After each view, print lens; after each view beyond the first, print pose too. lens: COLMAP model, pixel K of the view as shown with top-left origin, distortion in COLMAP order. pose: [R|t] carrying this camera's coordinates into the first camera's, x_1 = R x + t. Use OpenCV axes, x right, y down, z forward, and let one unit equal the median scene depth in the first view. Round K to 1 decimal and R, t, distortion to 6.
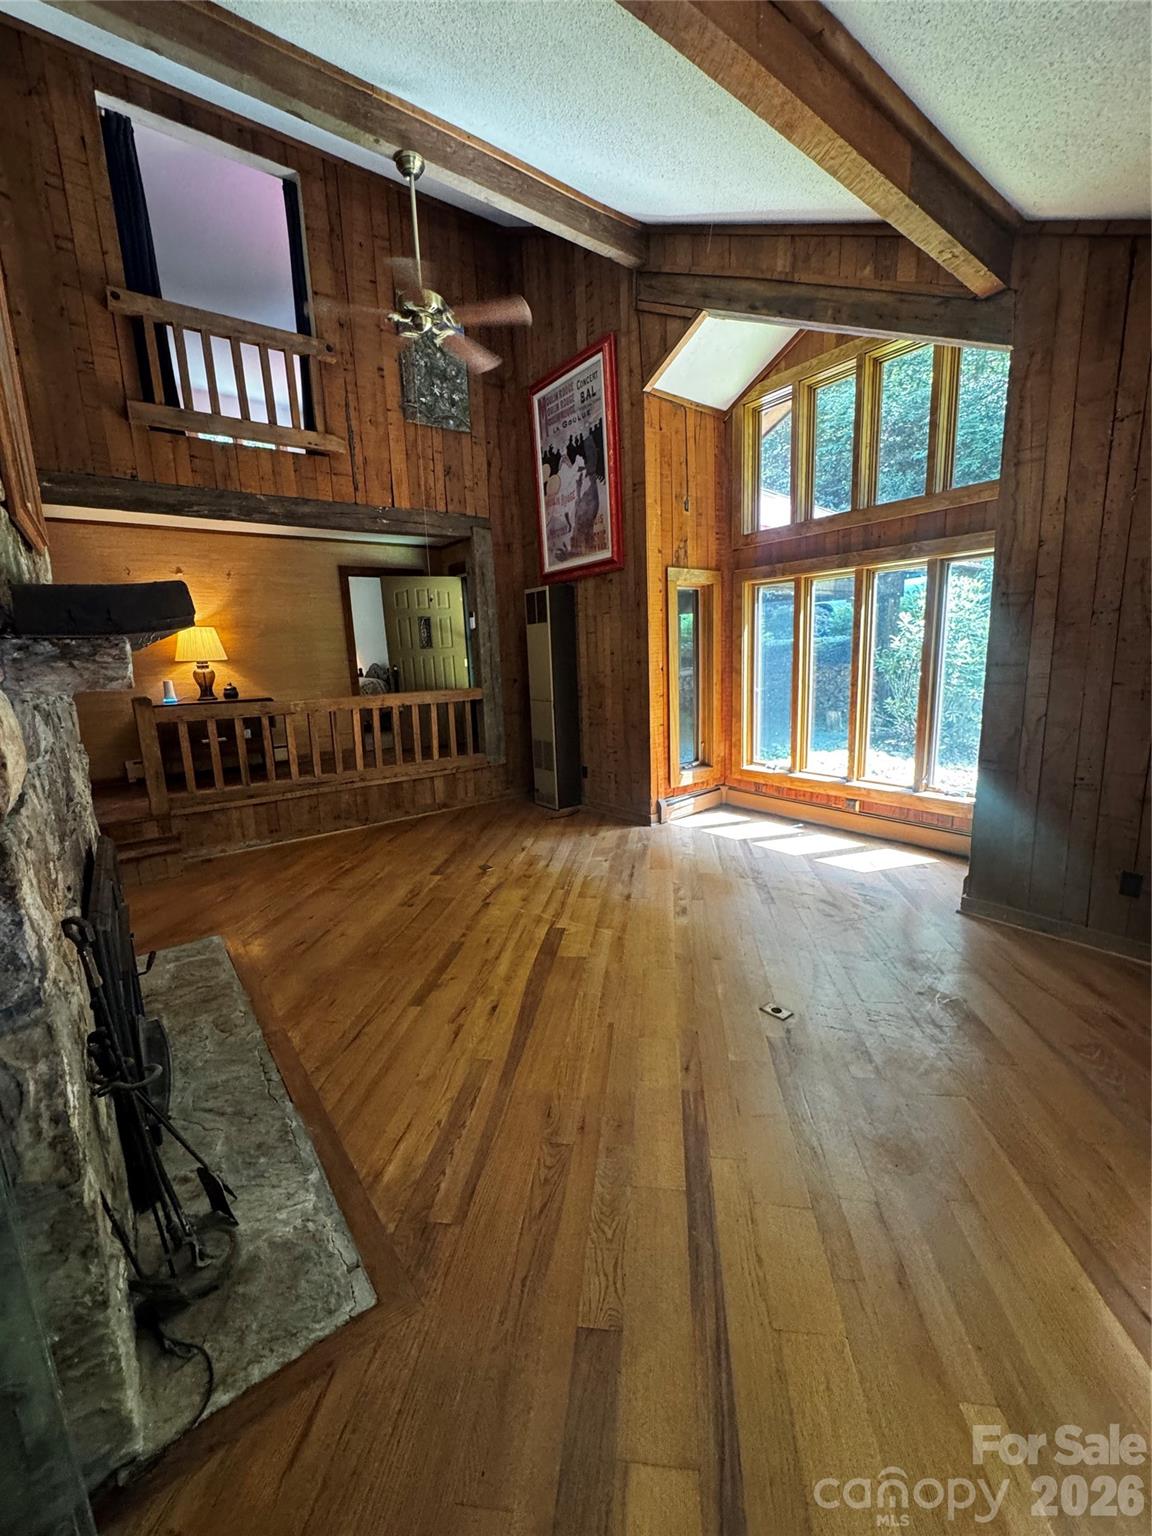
lens RADIAL K [[613.5, 0, 577.4], [0, 613.5, 763.3], [0, 0, 1]] dist [-0.002096, -0.000248]
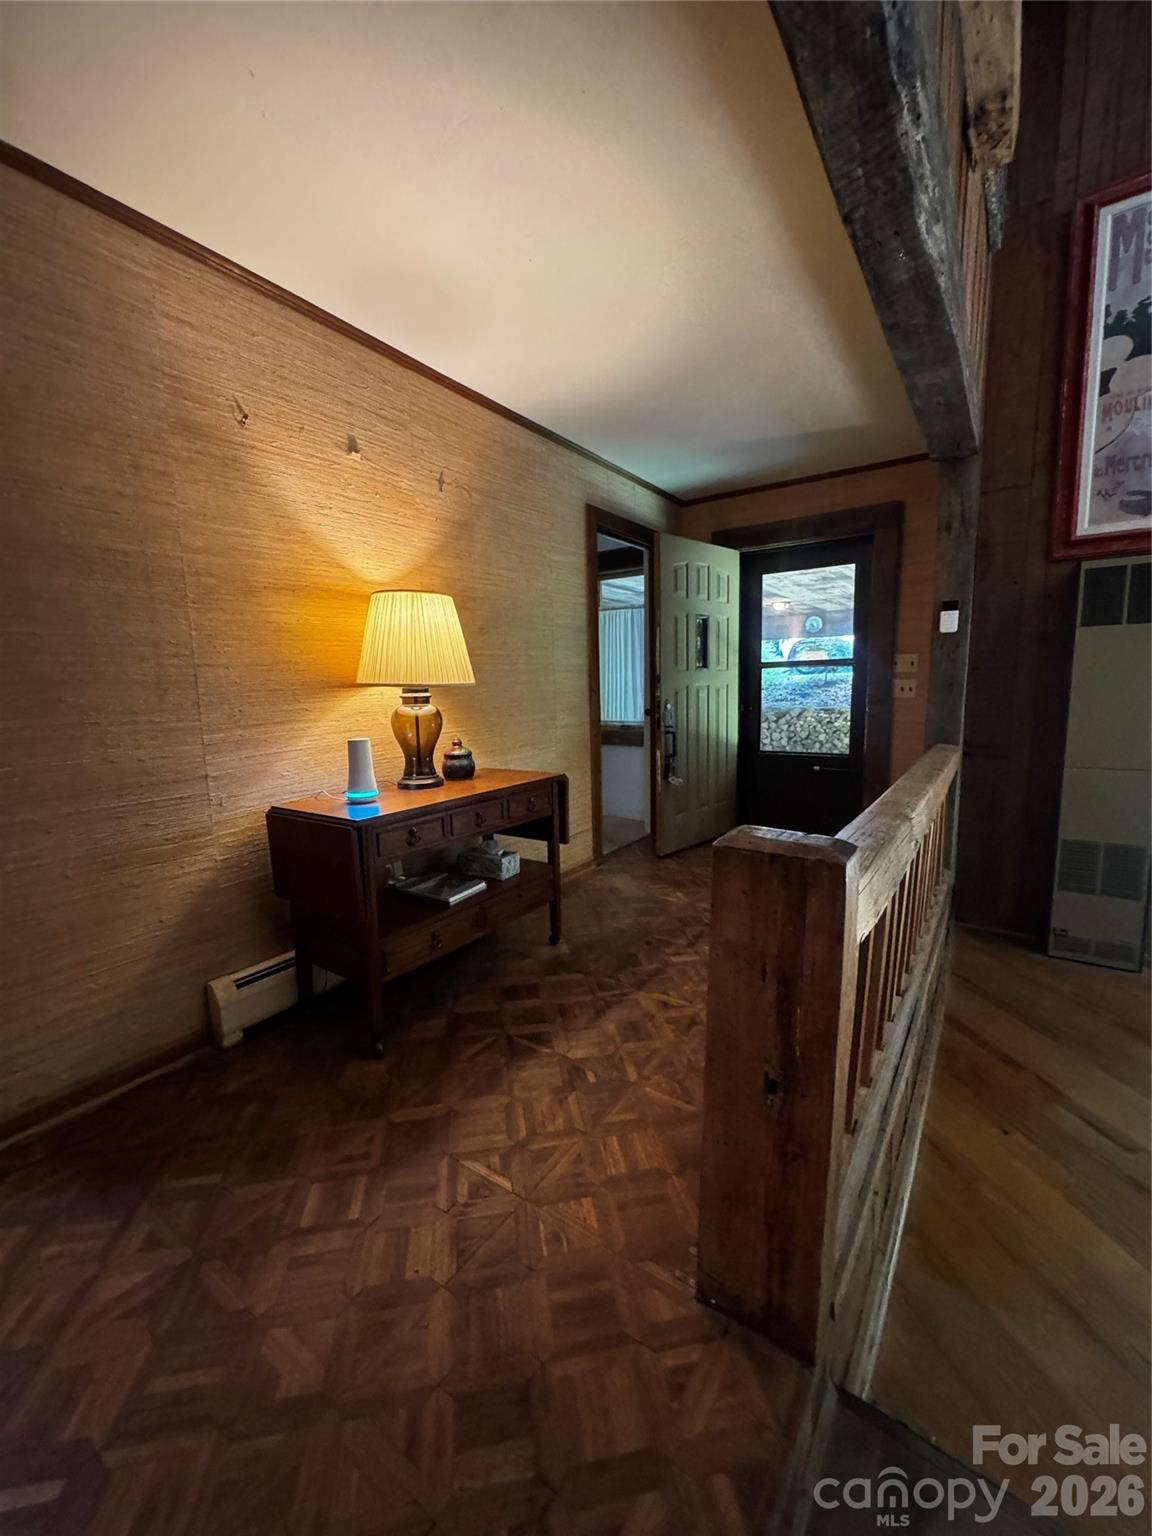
lens RADIAL K [[613.5, 0, 581.2], [0, 613.5, 768.6], [0, 0, 1]] dist [-0.002096, -0.000248]
pose [[0.949855, -0.026331, 0.311581, -0.633785], [0.044309, 0.997727, -0.050760, -0.090594], [-0.309536, 0.062020, 0.948863, 0.606380]]
